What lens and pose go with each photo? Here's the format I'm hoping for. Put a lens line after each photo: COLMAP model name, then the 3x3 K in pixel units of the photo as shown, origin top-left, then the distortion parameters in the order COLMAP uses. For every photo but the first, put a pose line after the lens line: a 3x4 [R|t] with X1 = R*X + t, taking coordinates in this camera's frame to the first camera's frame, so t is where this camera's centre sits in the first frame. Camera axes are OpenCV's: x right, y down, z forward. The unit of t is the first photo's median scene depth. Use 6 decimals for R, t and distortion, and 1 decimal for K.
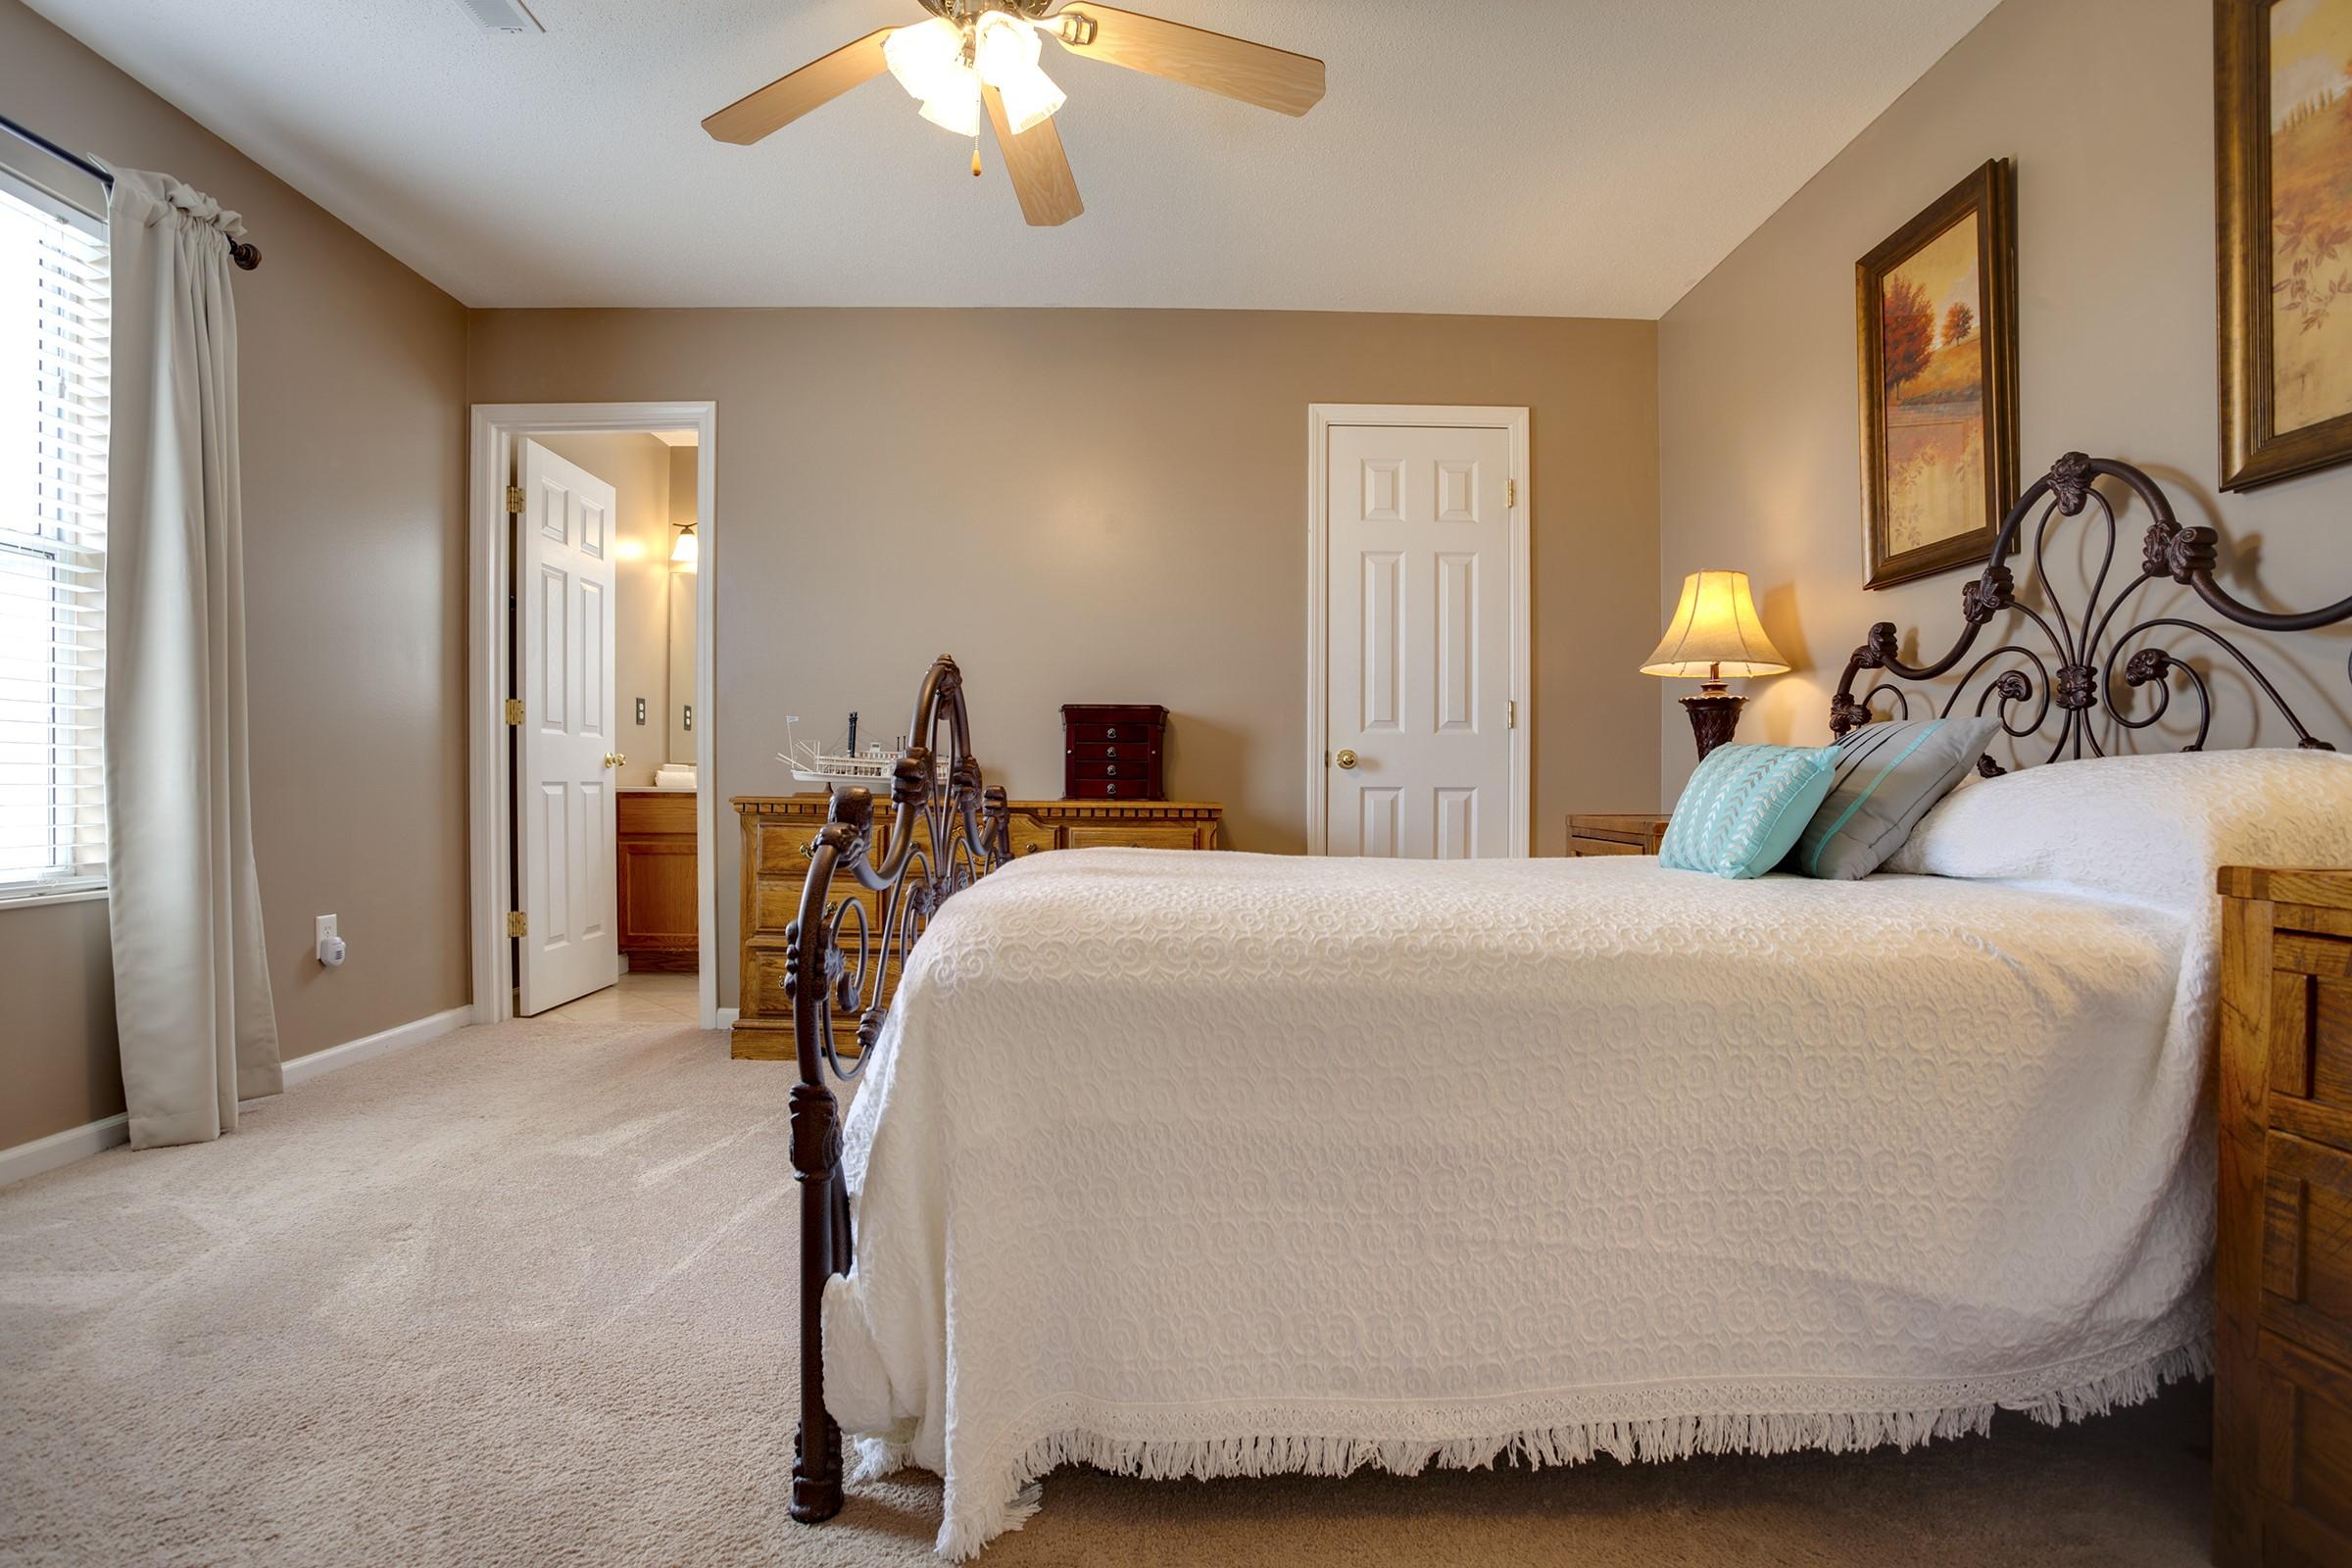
lens RADIAL K [[1151.4, 0, 1169.9], [0, 1151.4, 784.1], [0, 0, 1]] dist [-0.075365, 0.032405]
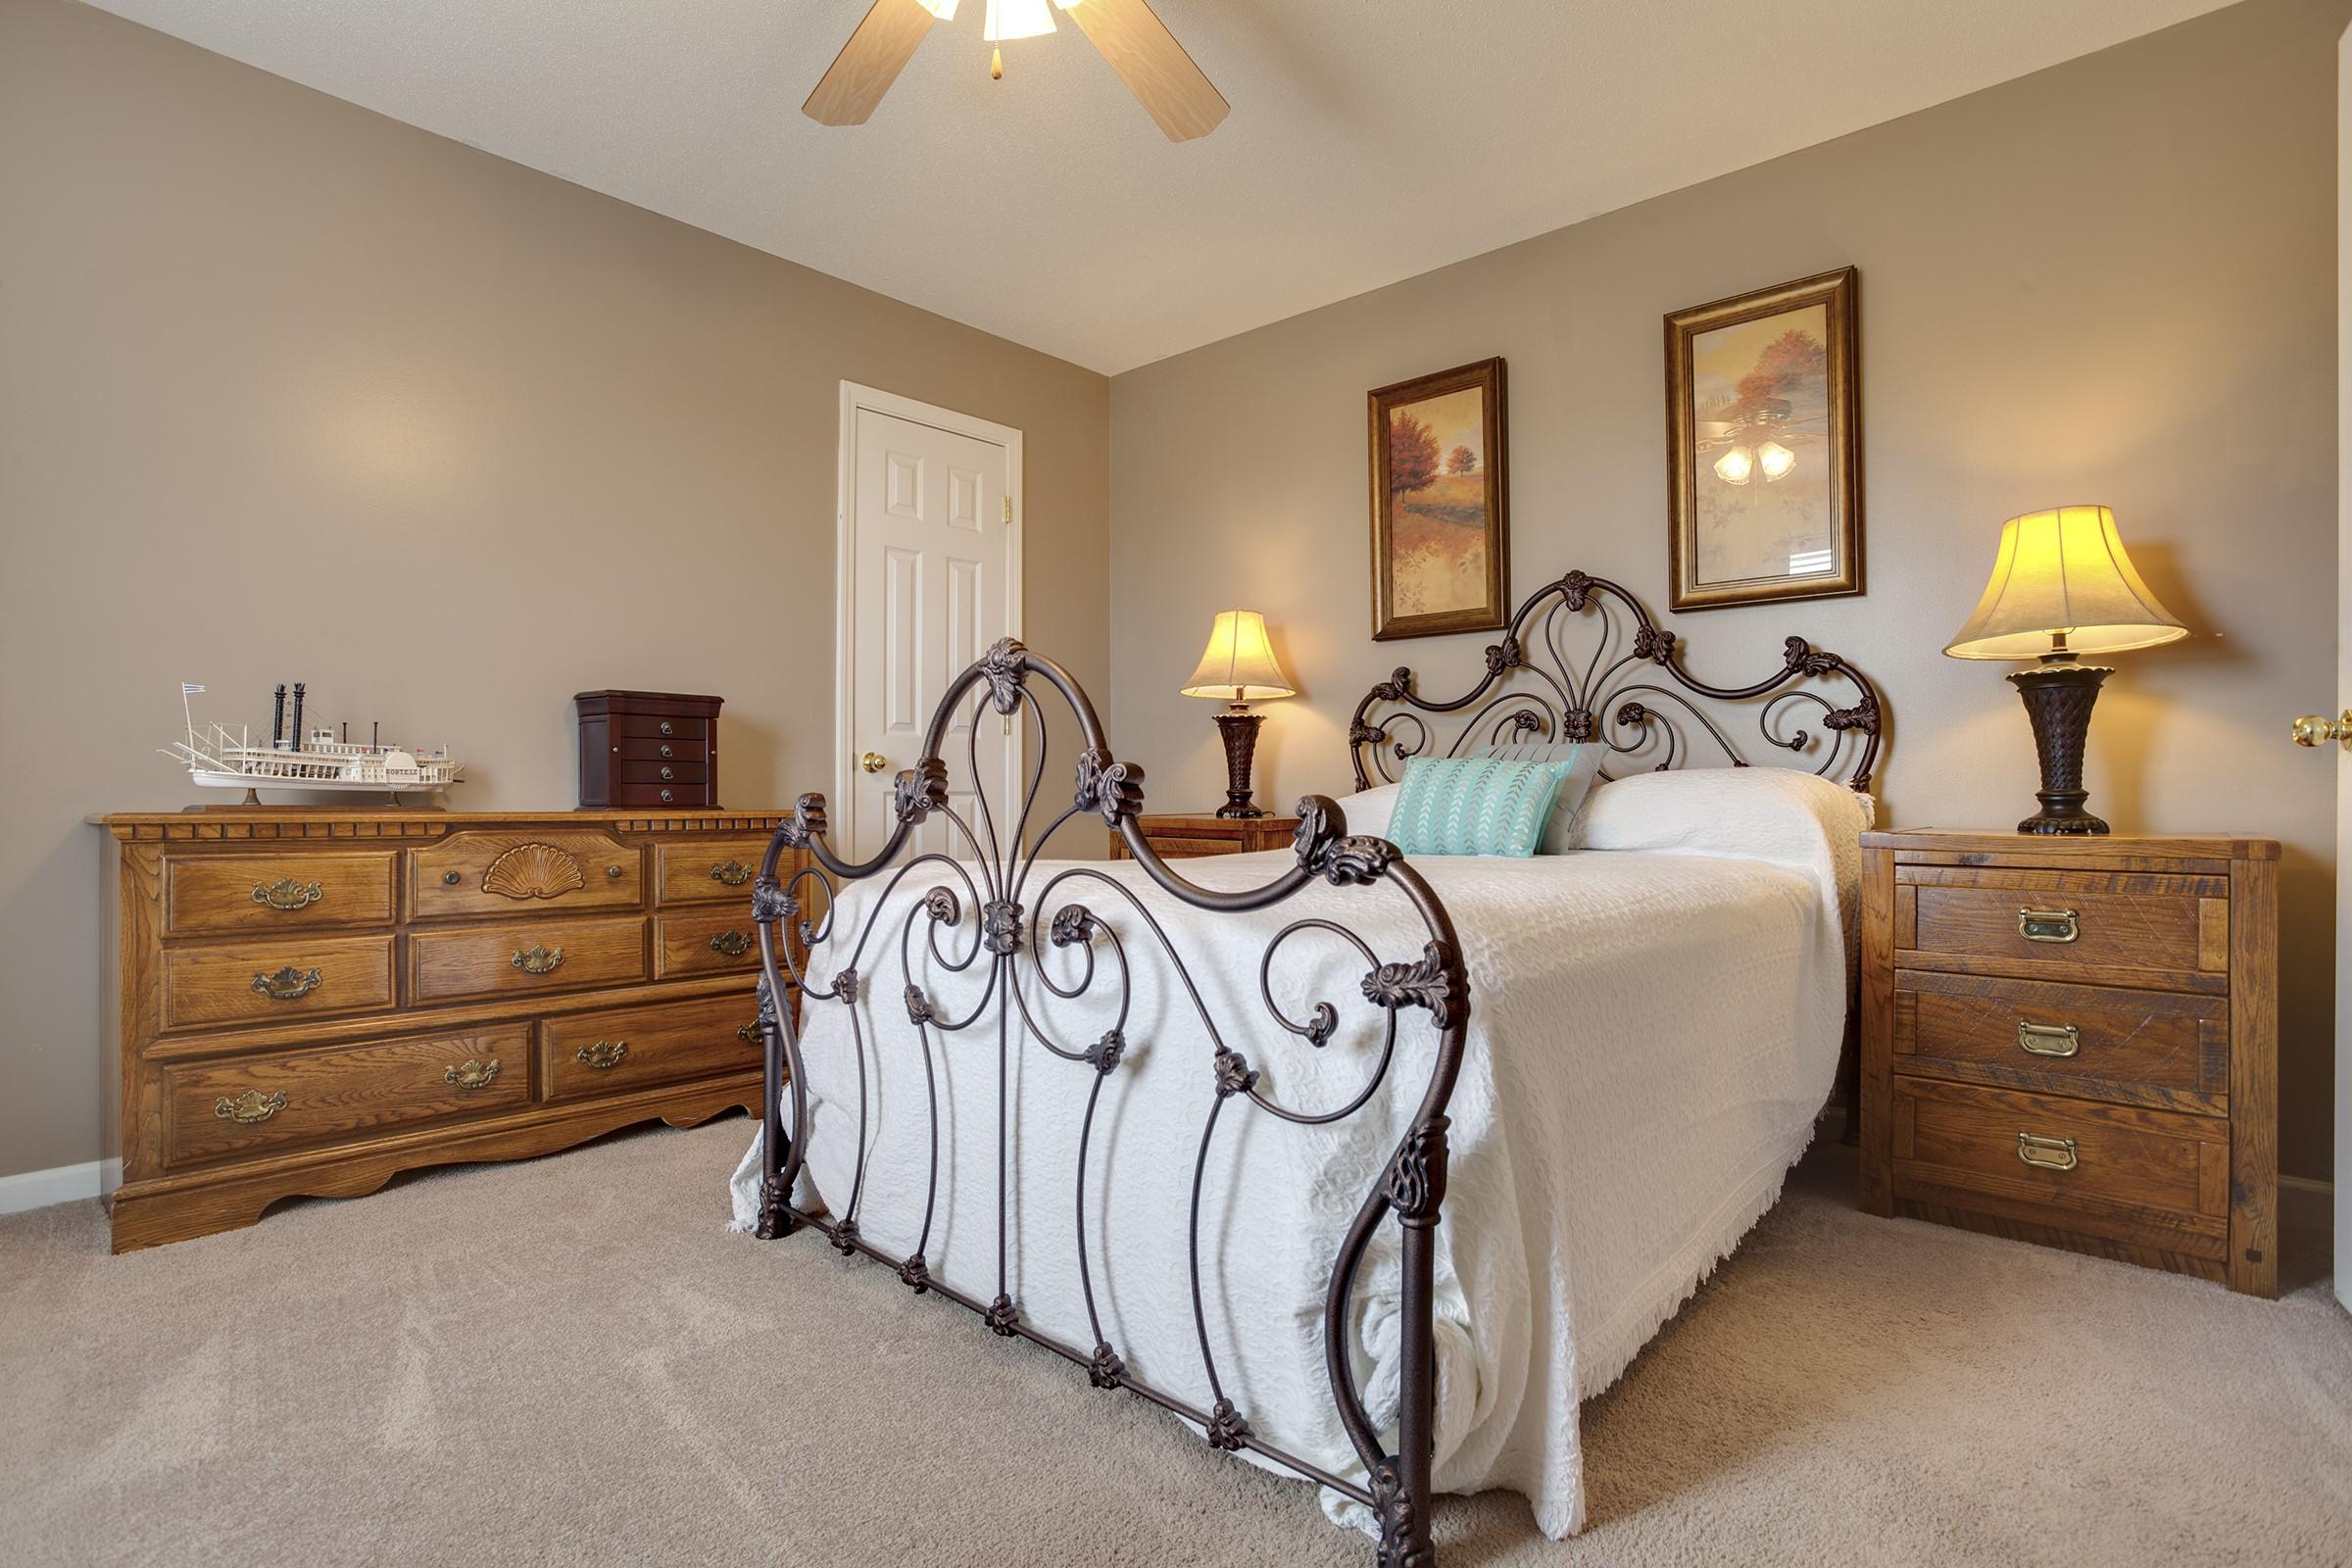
lens RADIAL K [[1168.3, 0, 1191.3], [0, 1168.3, 776.0], [0, 0, 1]] dist [-0.061399, 0.032116]
pose [[0.681620, 0.005113, 0.731688, -0.551132], [0.002718, 0.999951, -0.009519, -0.001715], [-0.731701, 0.008477, 0.681573, 0.233219]]
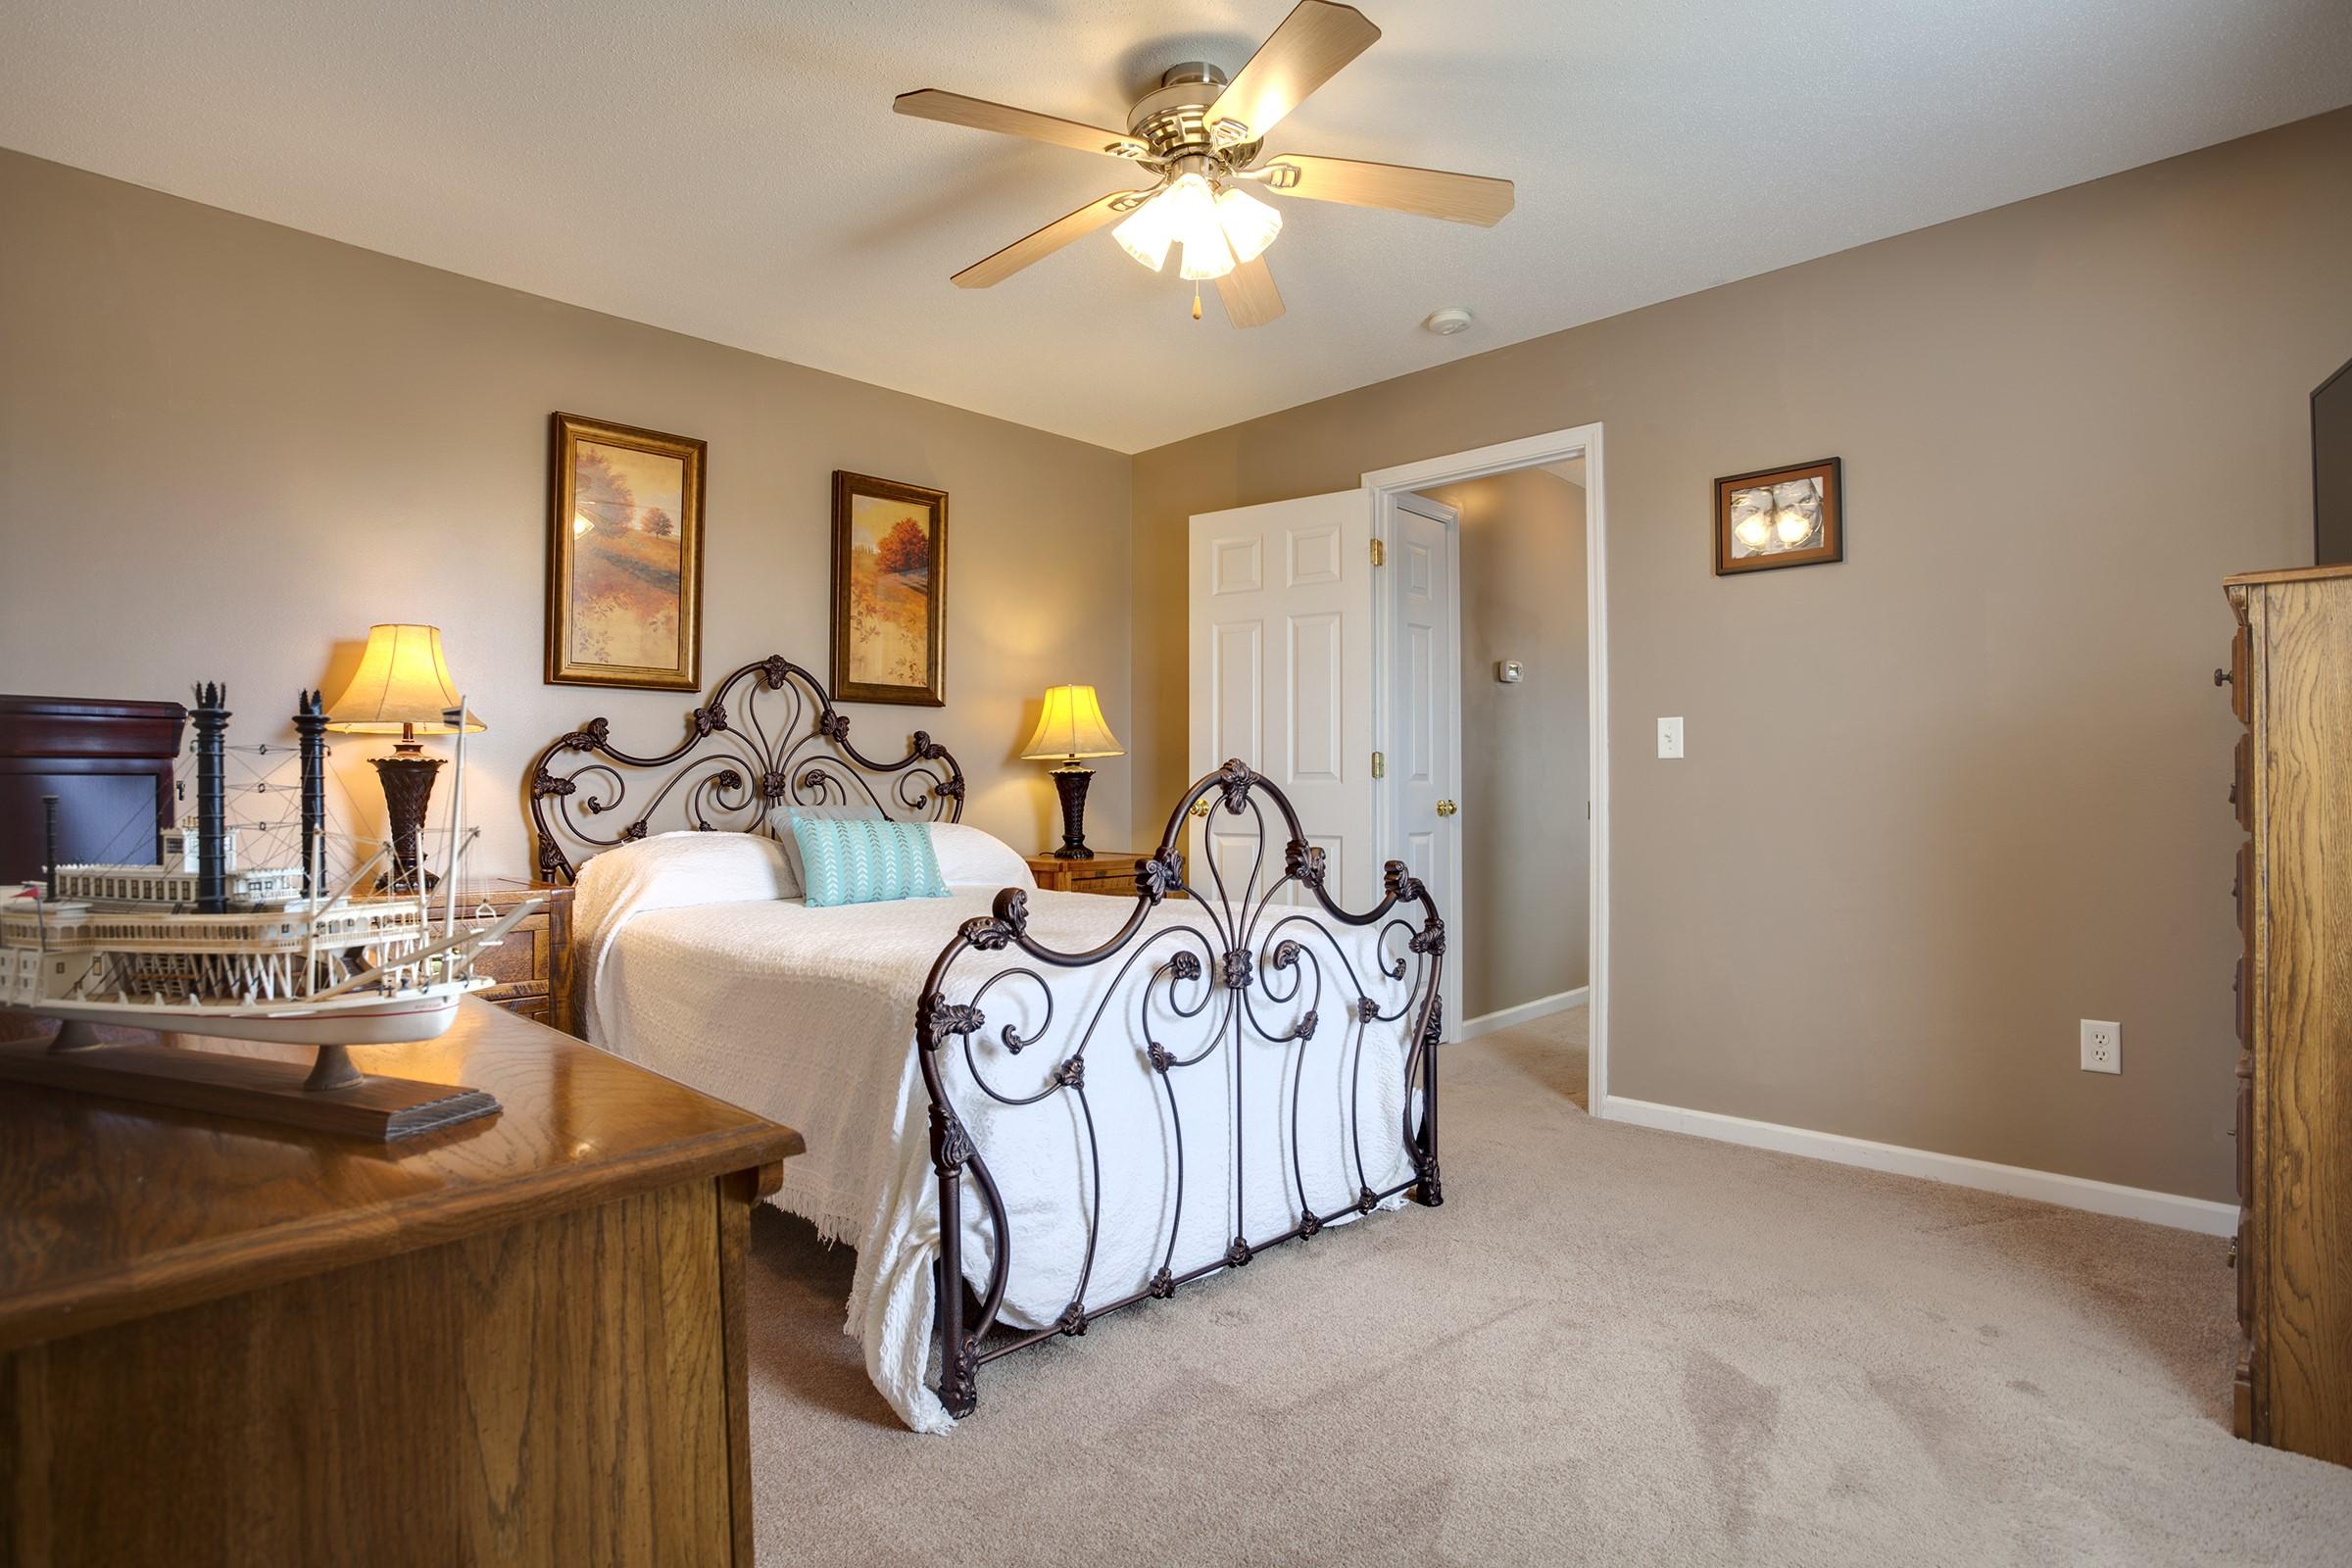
lens RADIAL K [[1151.4, 0, 1169.9], [0, 1151.4, 784.1], [0, 0, 1]] dist [-0.075365, 0.032405]
pose [[-0.707784, 0.000649, 0.706429, -0.741302], [-0.002878, 0.999989, -0.003802, -0.065089], [-0.706423, -0.004724, -0.707774, 1.447857]]
